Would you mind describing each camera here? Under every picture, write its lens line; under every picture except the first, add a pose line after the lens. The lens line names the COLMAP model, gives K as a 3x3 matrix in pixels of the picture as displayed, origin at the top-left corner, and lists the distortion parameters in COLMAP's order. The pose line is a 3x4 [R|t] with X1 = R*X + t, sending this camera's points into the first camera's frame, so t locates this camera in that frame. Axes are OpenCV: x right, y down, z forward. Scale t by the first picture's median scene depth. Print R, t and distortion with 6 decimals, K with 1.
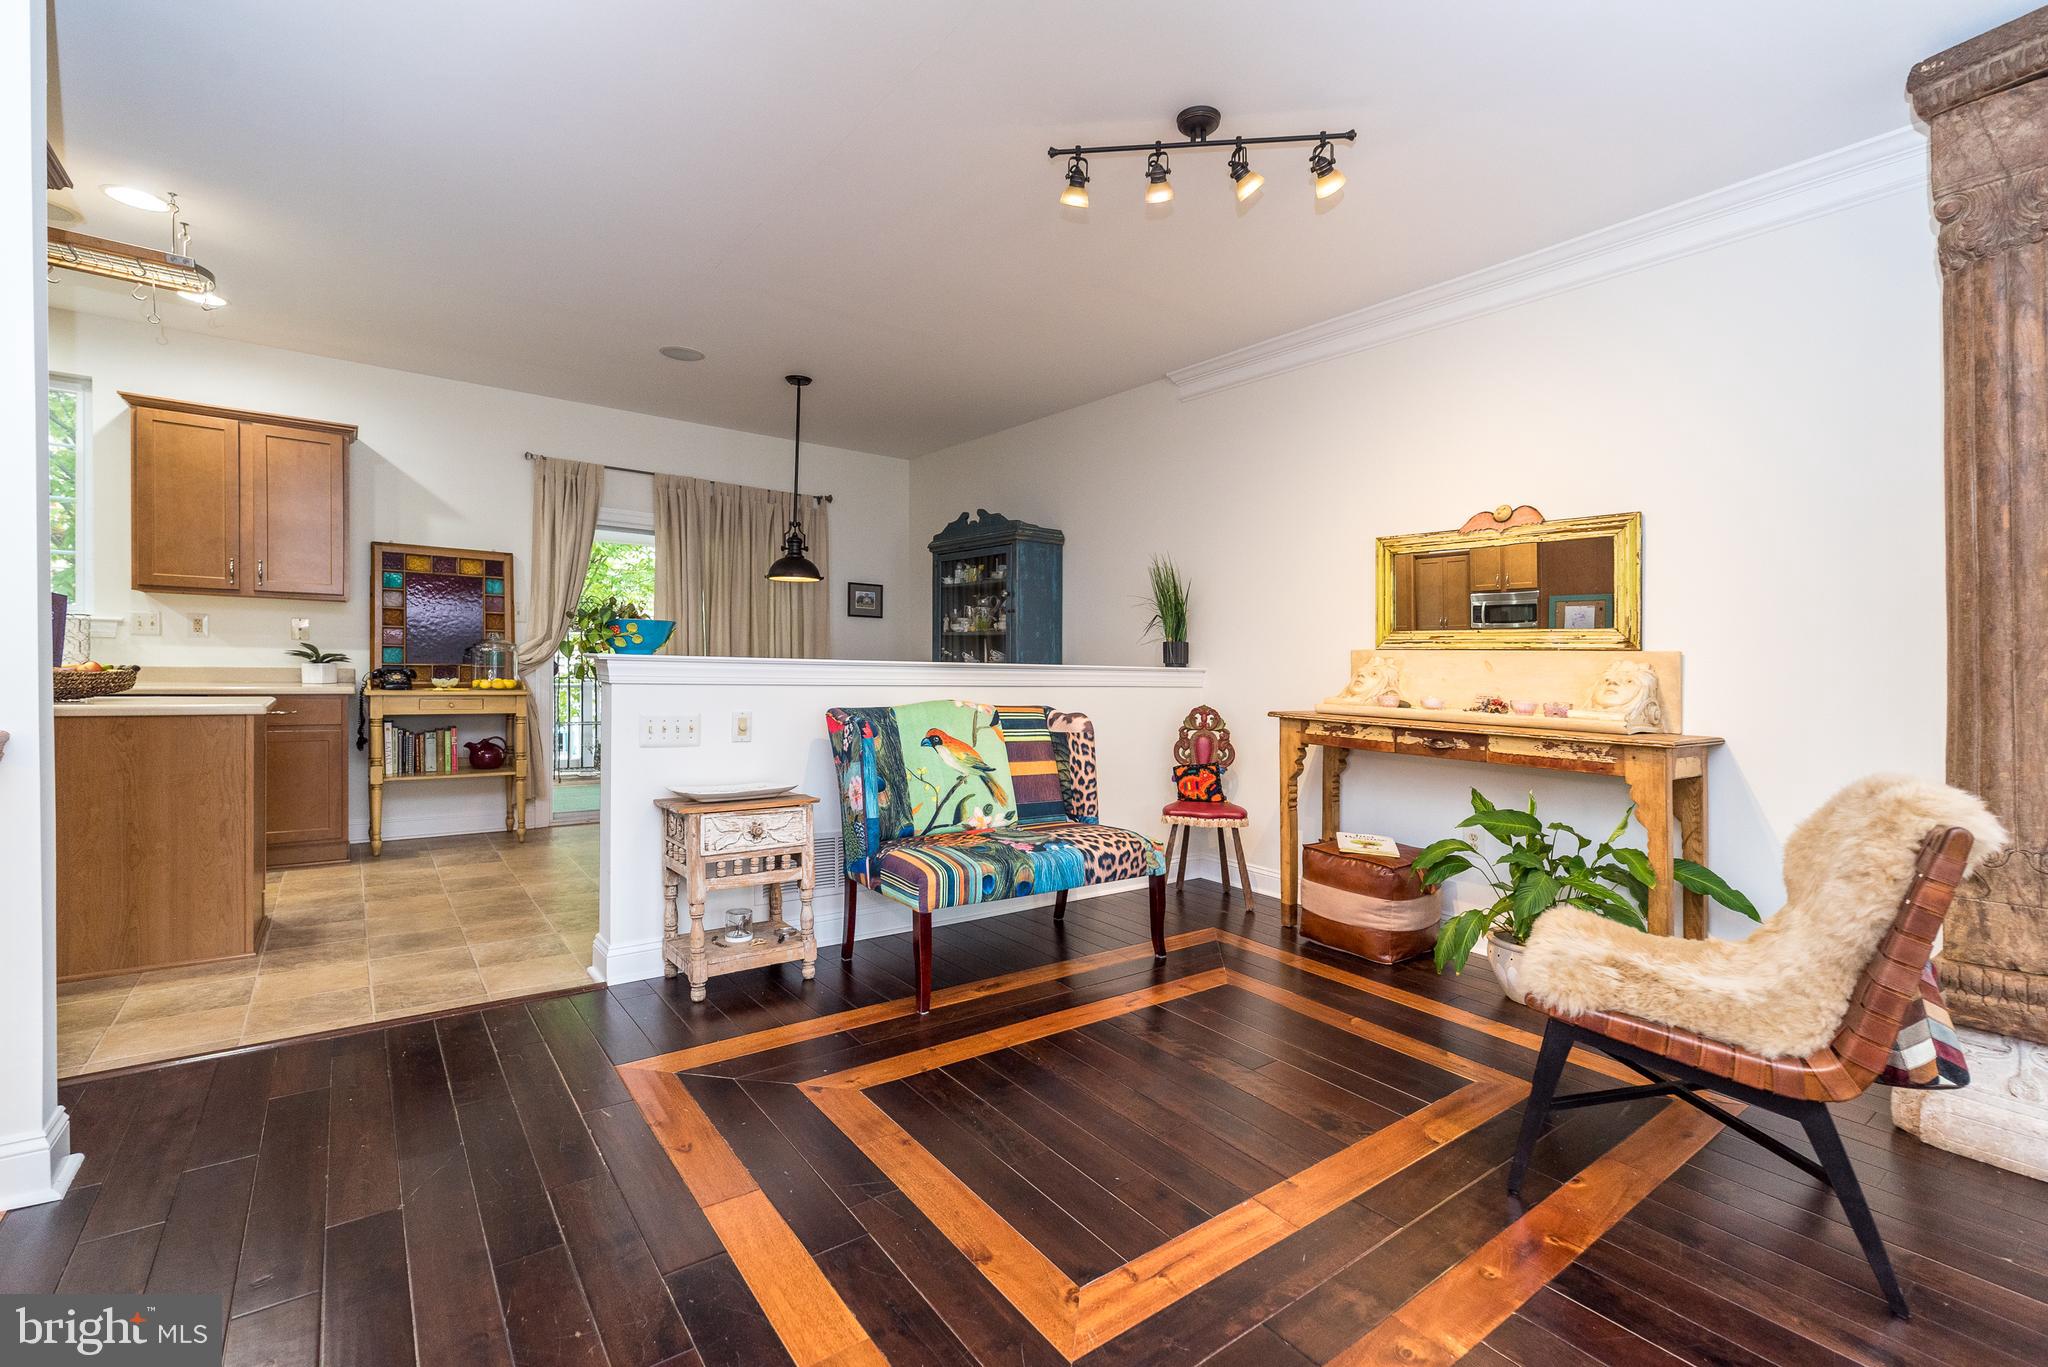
lens RADIAL K [[891.9, 0, 1054.9], [0, 891.9, 642.3], [0, 0, 1]] dist [0.008197, -0.000257]
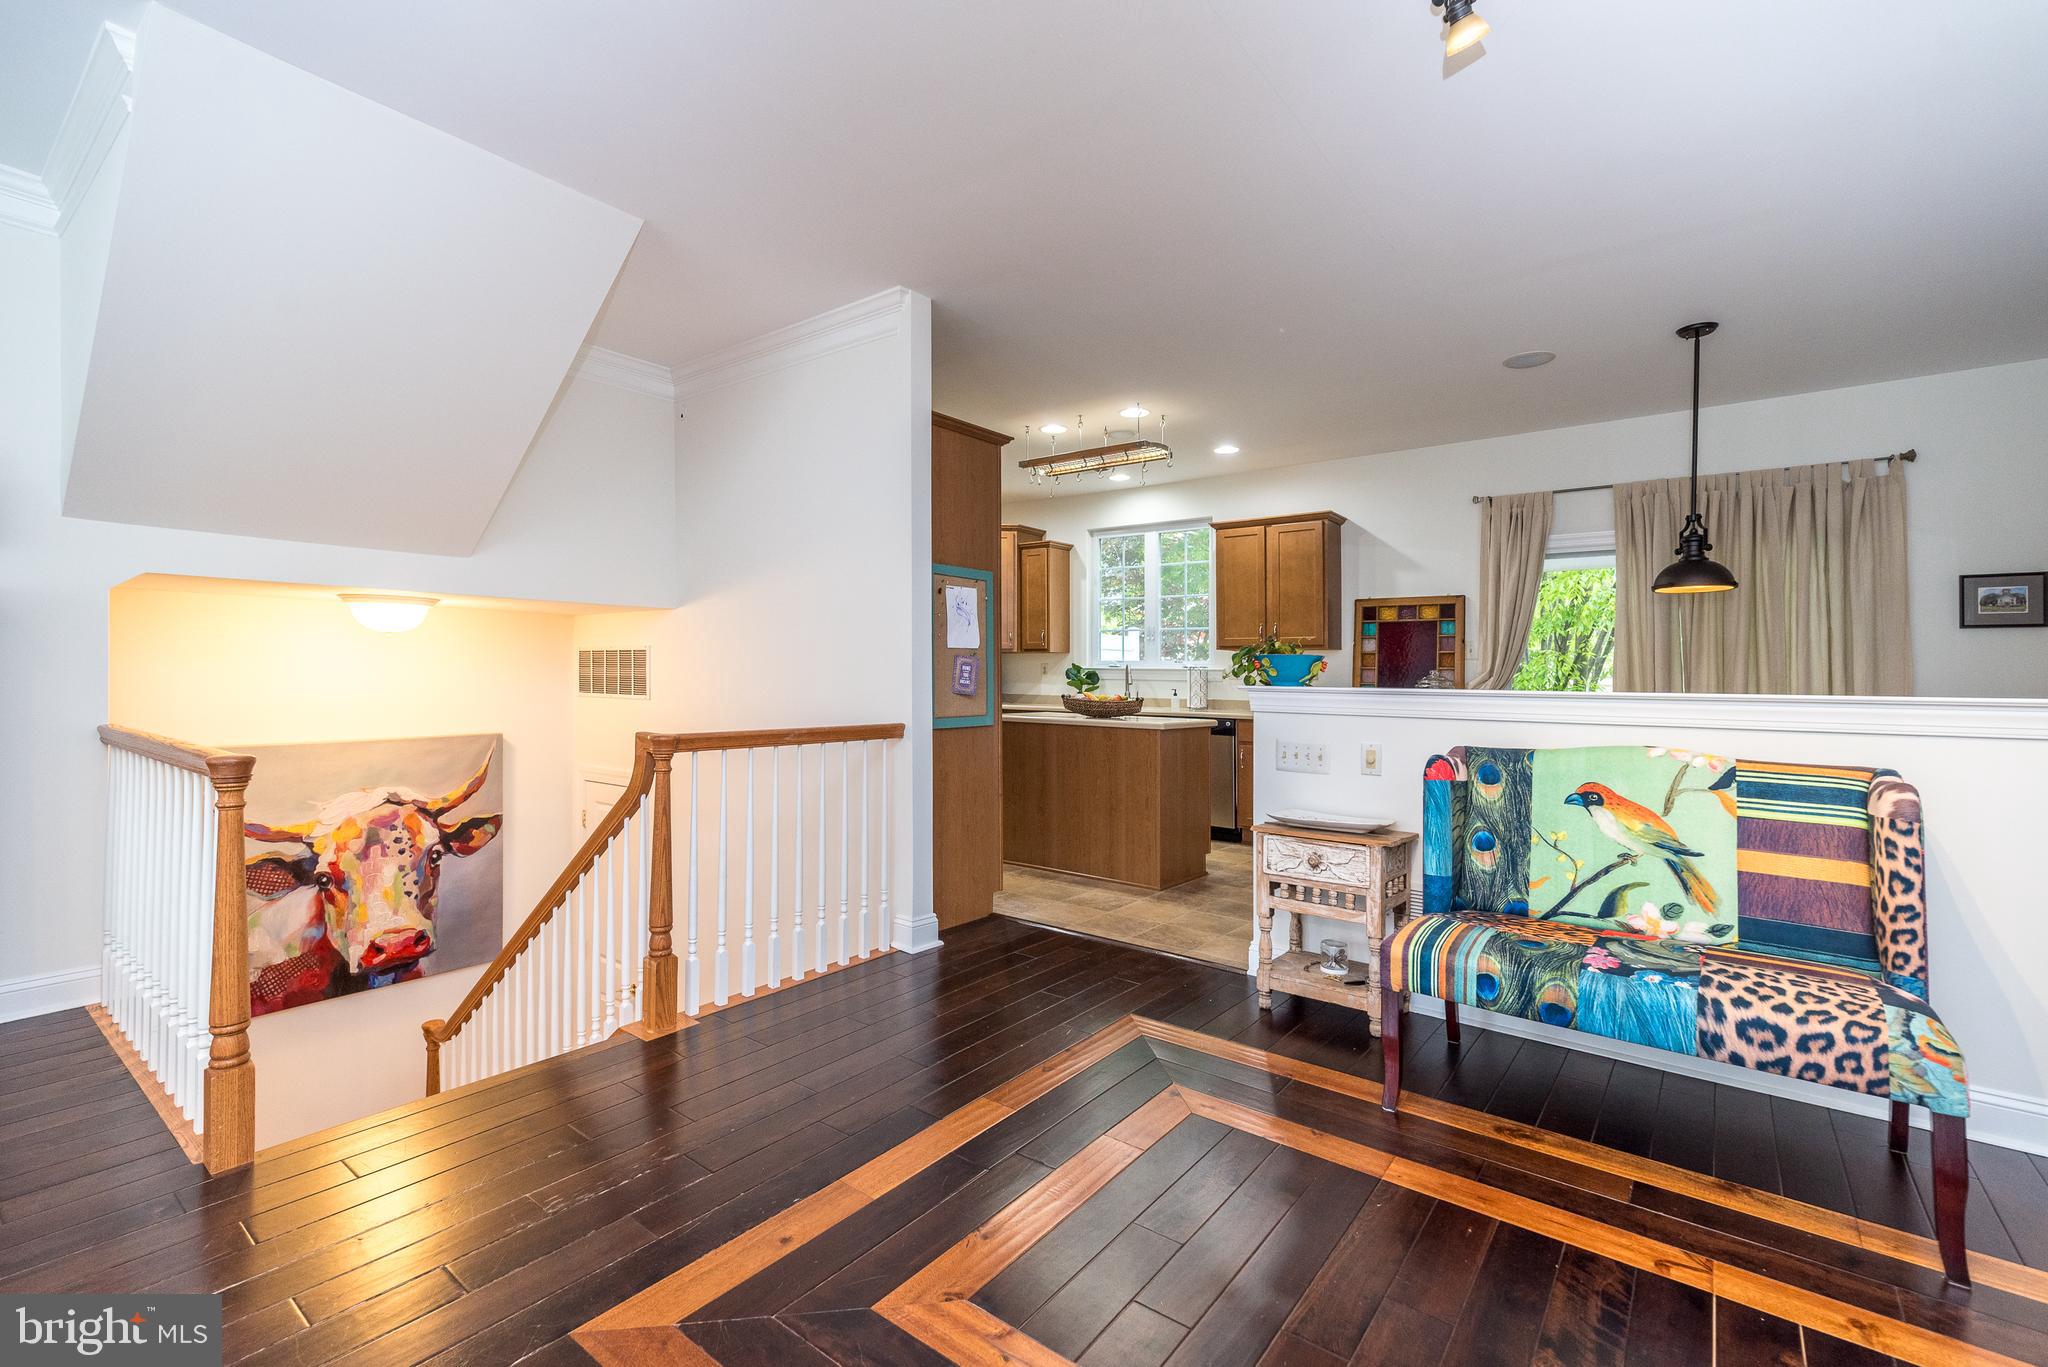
lens RADIAL K [[891.9, 0, 1009.7], [0, 891.9, 660.3], [0, 0, 1]] dist [0.008197, -0.000257]
pose [[0.250916, -0.041718, -0.967110, 0.463373], [0.016444, 0.999110, -0.038832, 0.017003], [0.967869, -0.006160, 0.251379, 0.351719]]
